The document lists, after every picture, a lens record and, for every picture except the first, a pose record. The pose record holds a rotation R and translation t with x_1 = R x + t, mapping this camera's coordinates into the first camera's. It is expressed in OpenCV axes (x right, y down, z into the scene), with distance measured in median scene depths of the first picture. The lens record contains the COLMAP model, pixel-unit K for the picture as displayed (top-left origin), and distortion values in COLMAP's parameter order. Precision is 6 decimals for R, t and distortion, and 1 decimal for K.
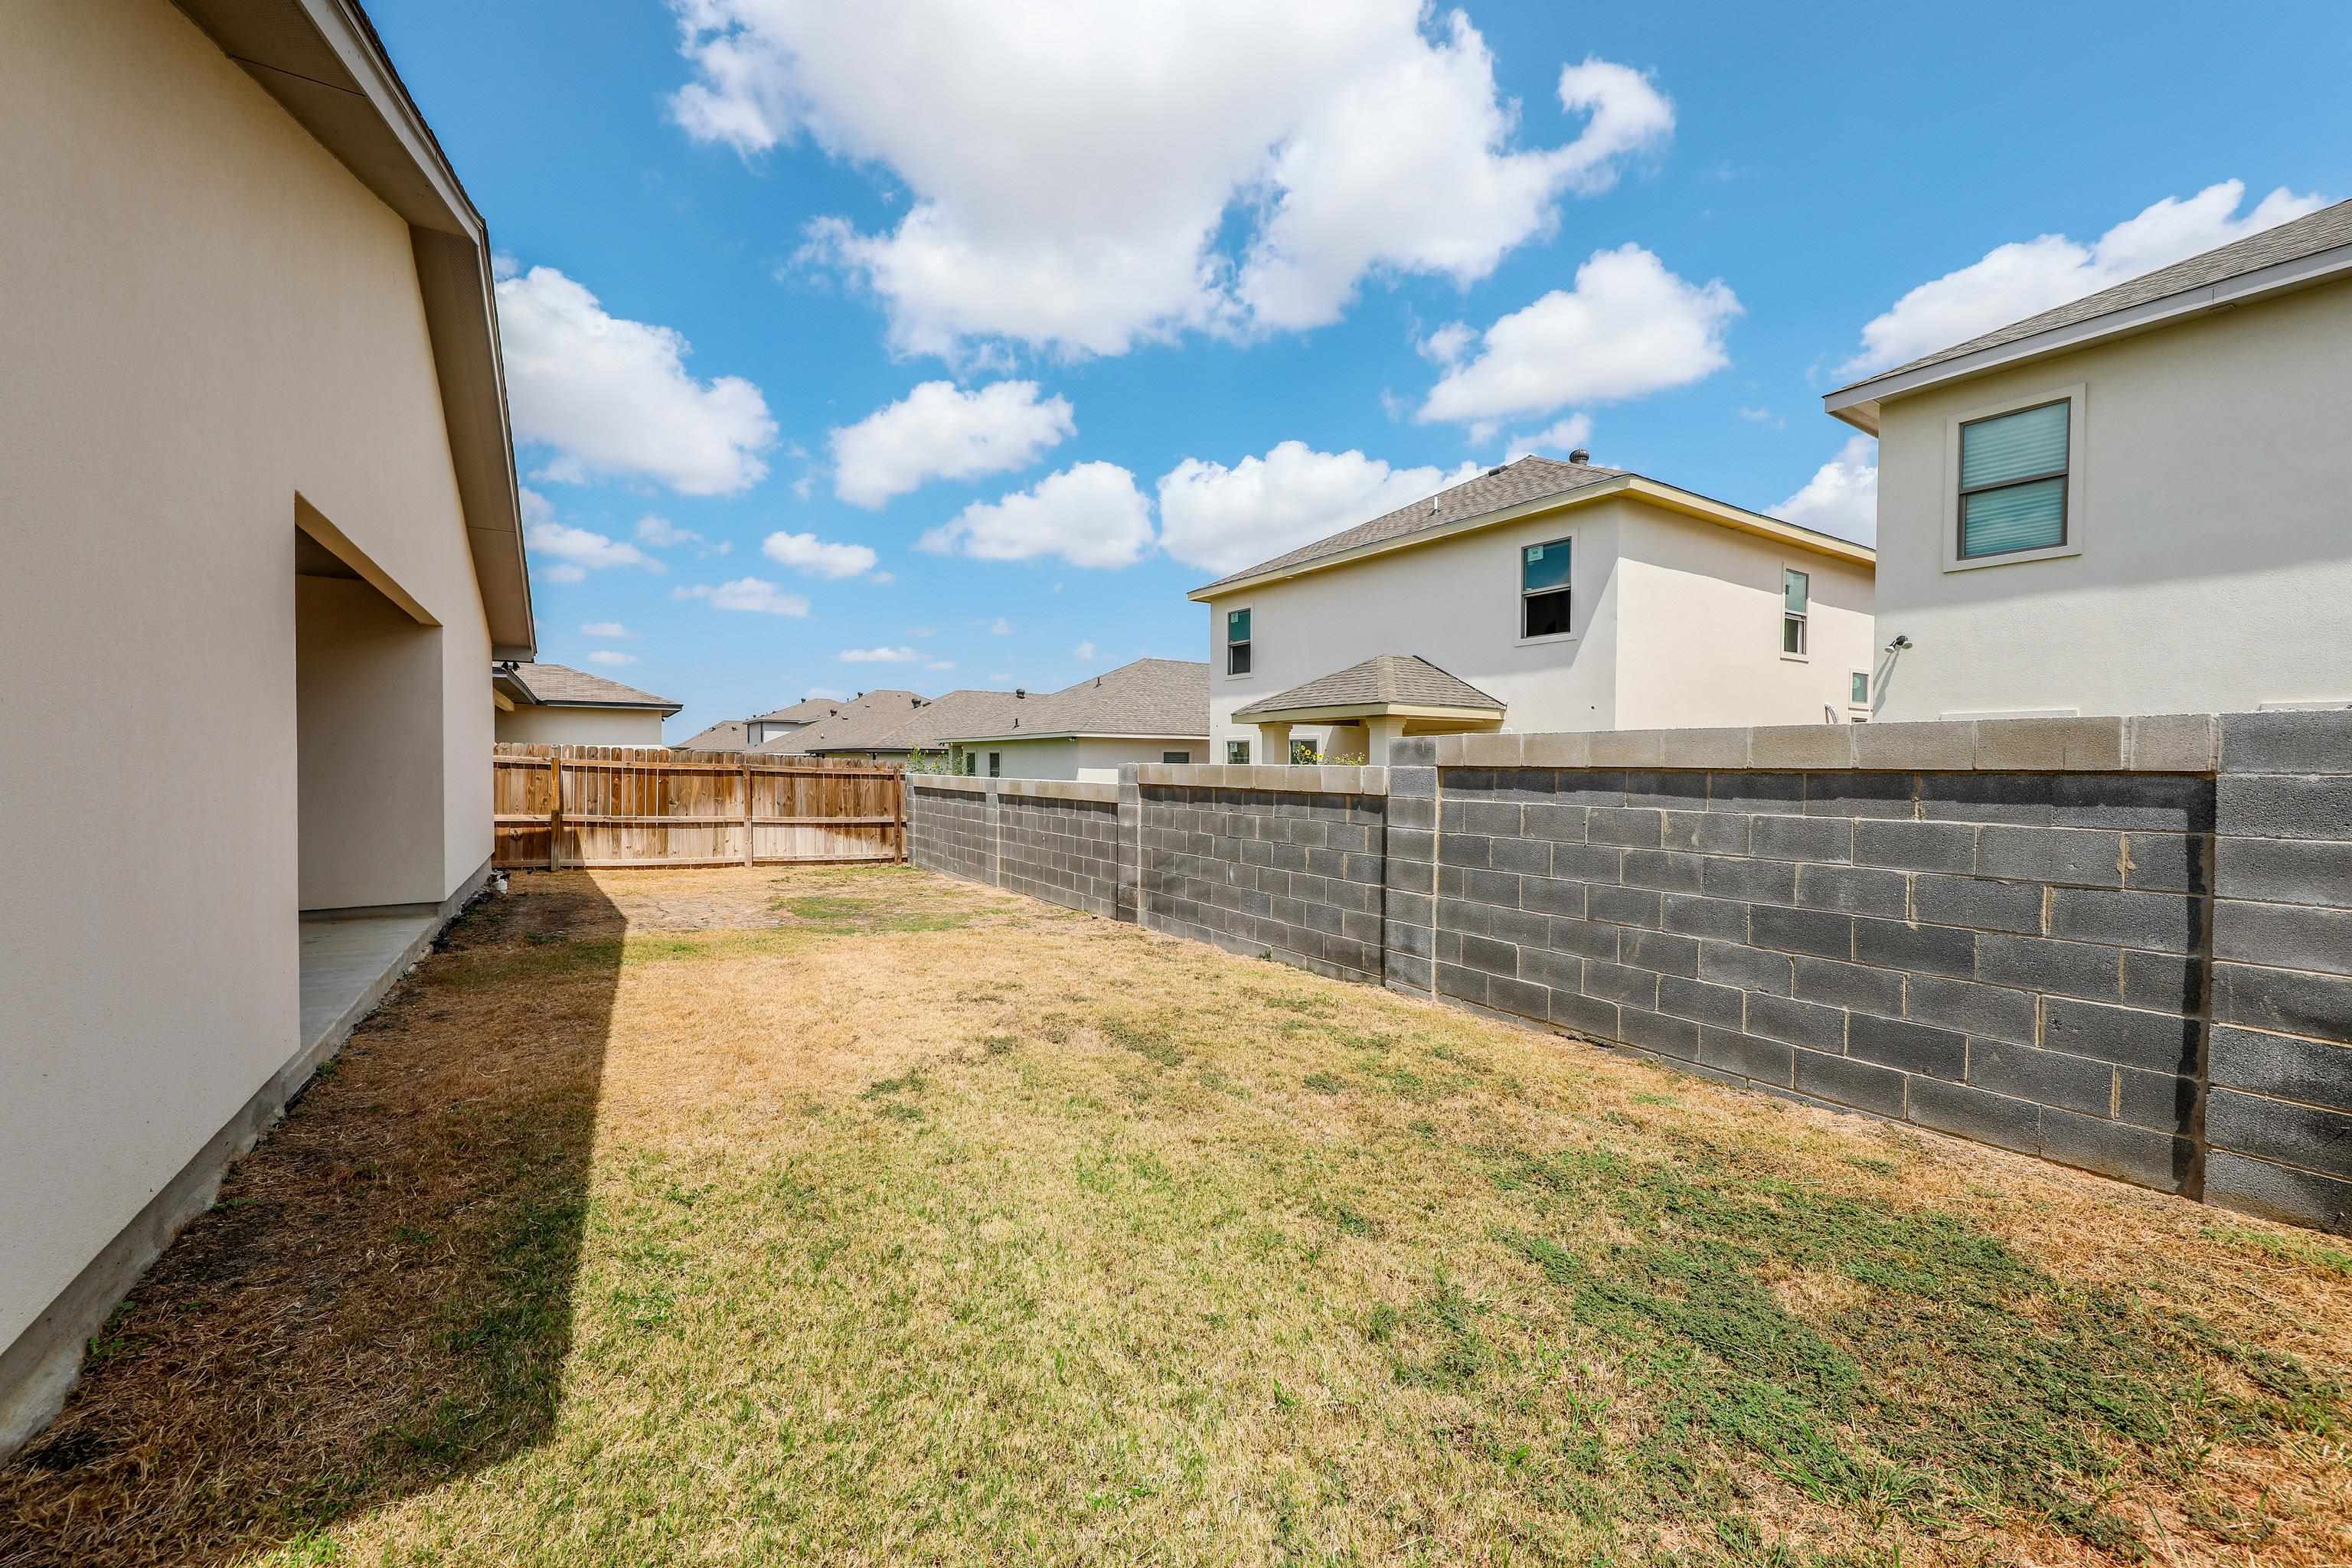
lens RADIAL K [[879.9, 0, 1176.0], [0, 879.9, 784.0], [0, 0, 1]] dist [-0.000381, -0.000088]
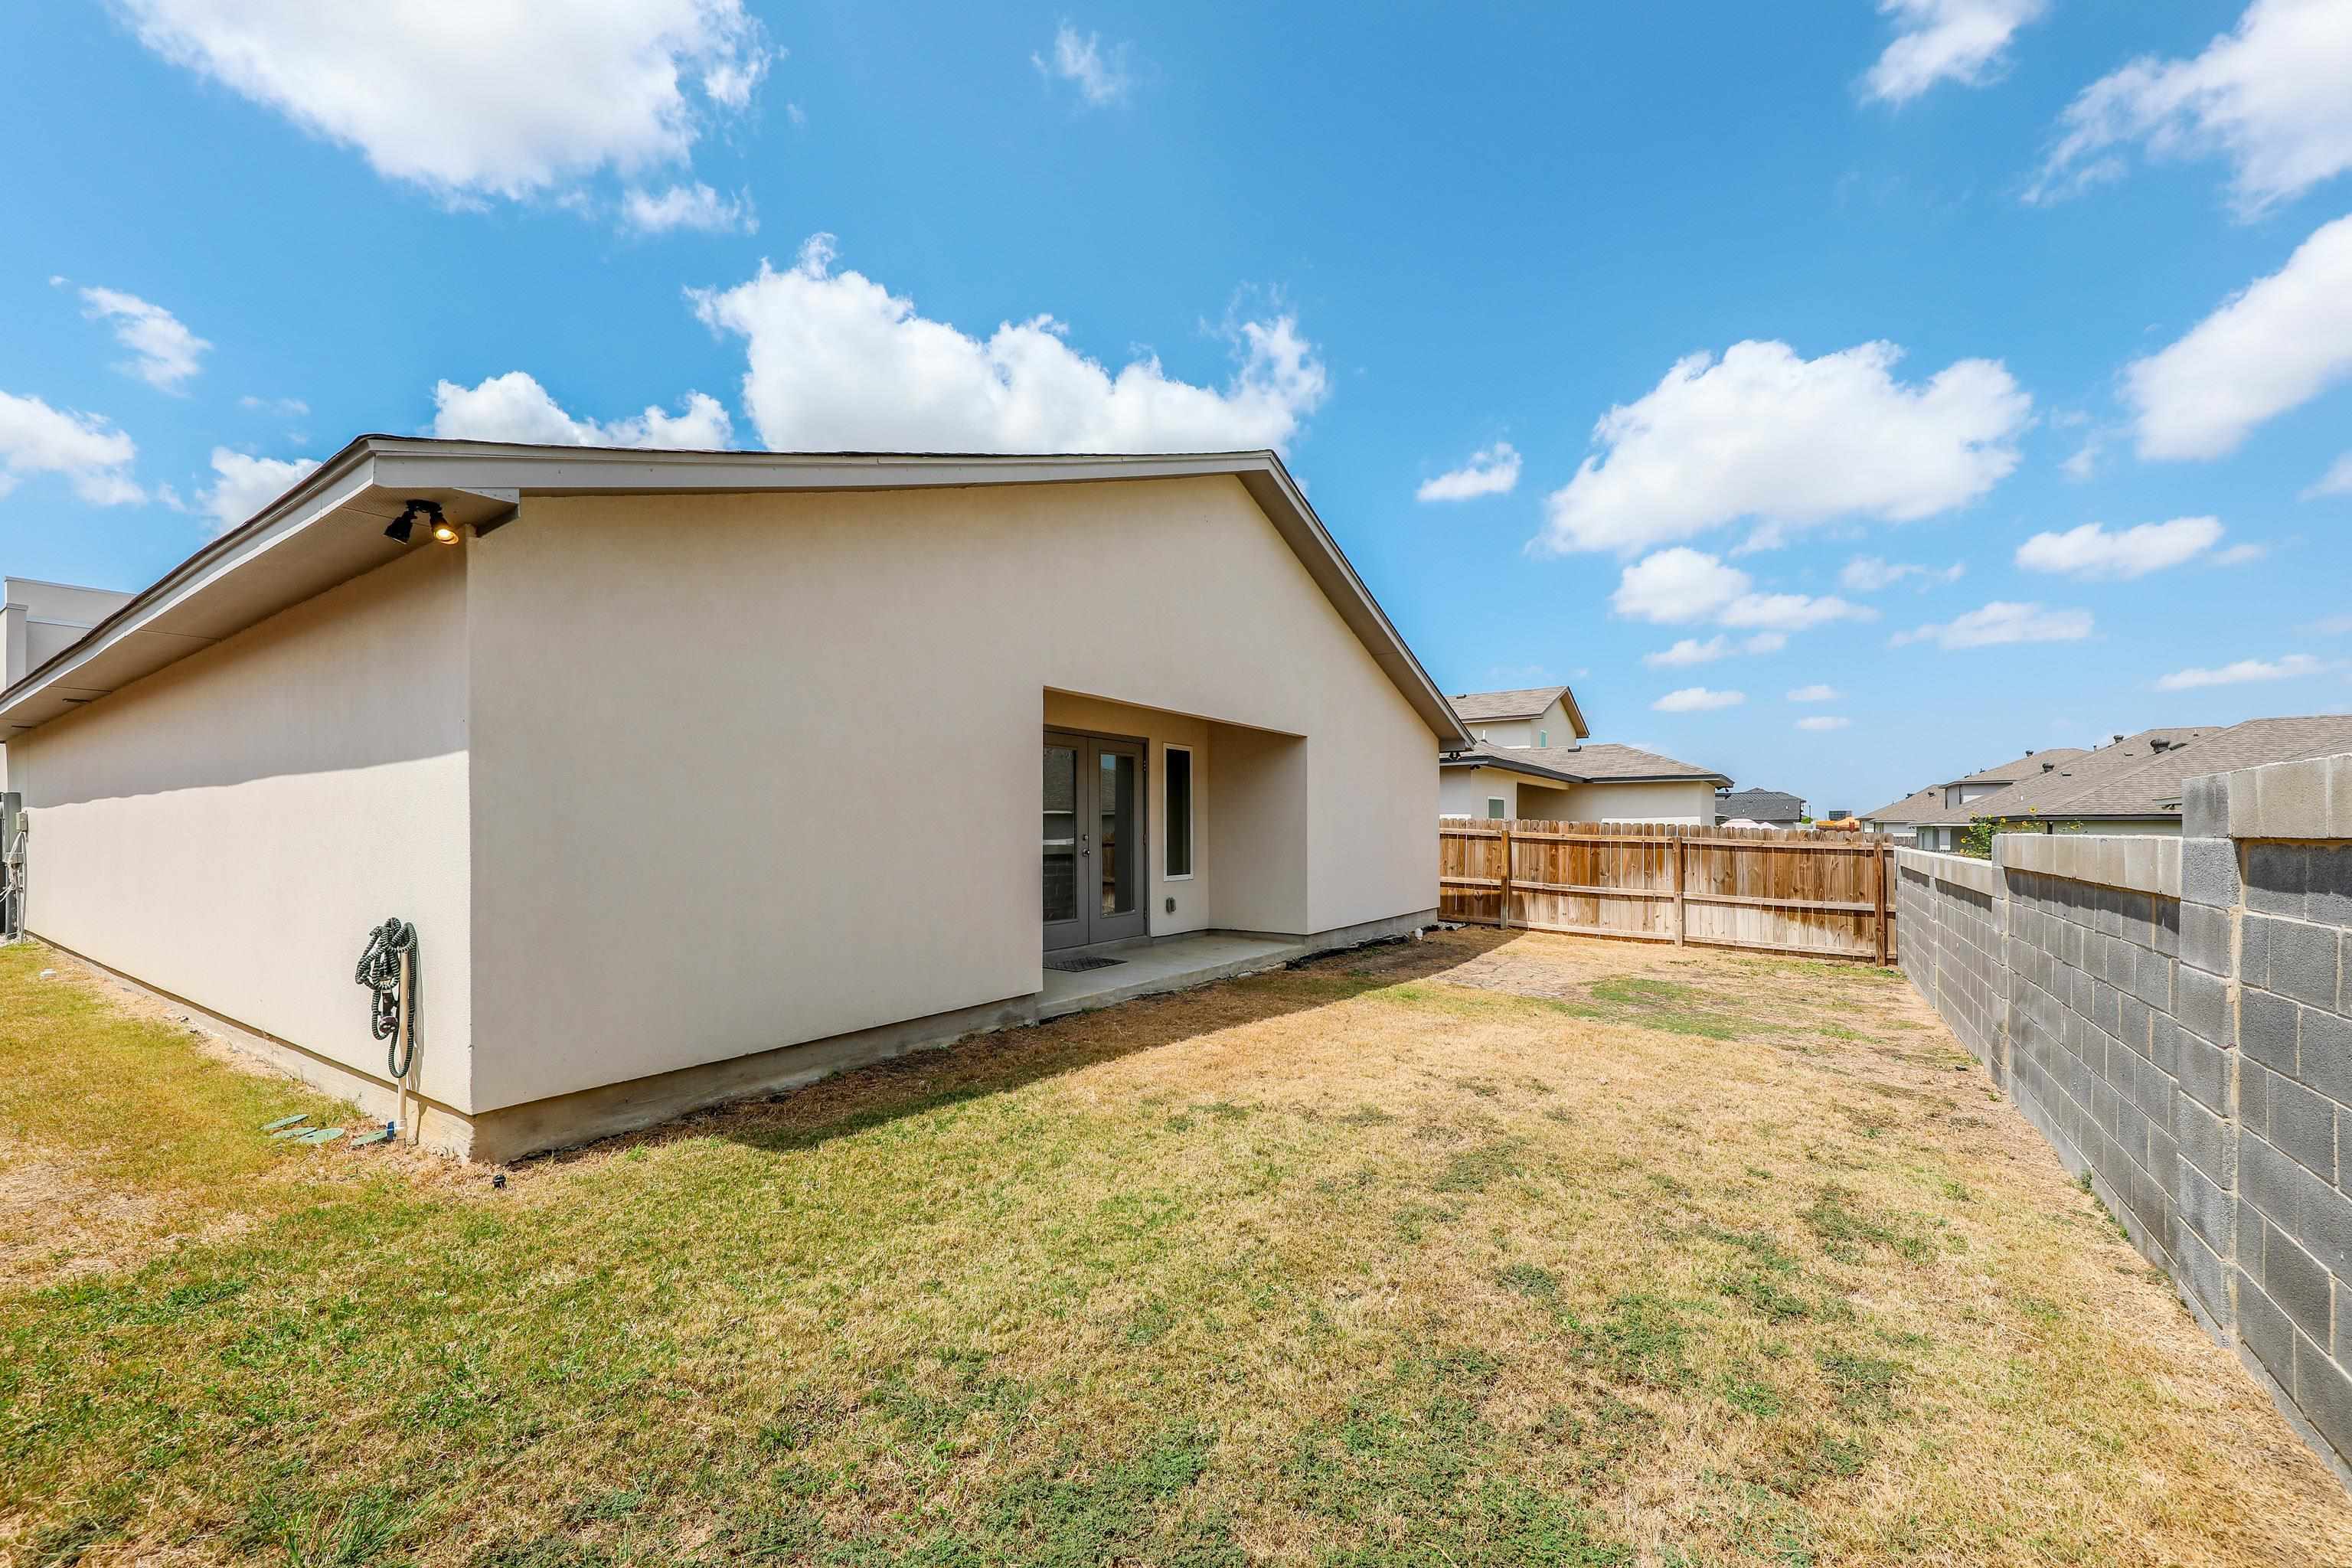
lens RADIAL K [[919.9, 0, 1169.9], [0, 919.9, 850.6], [0, 0, 1]] dist [0.001367, 0.000105]
pose [[0.379448, 0.014697, -0.925096, 0.388912], [-0.022201, 0.999731, 0.006776, -0.003256], [0.924946, 0.017967, 0.379673, 0.232004]]
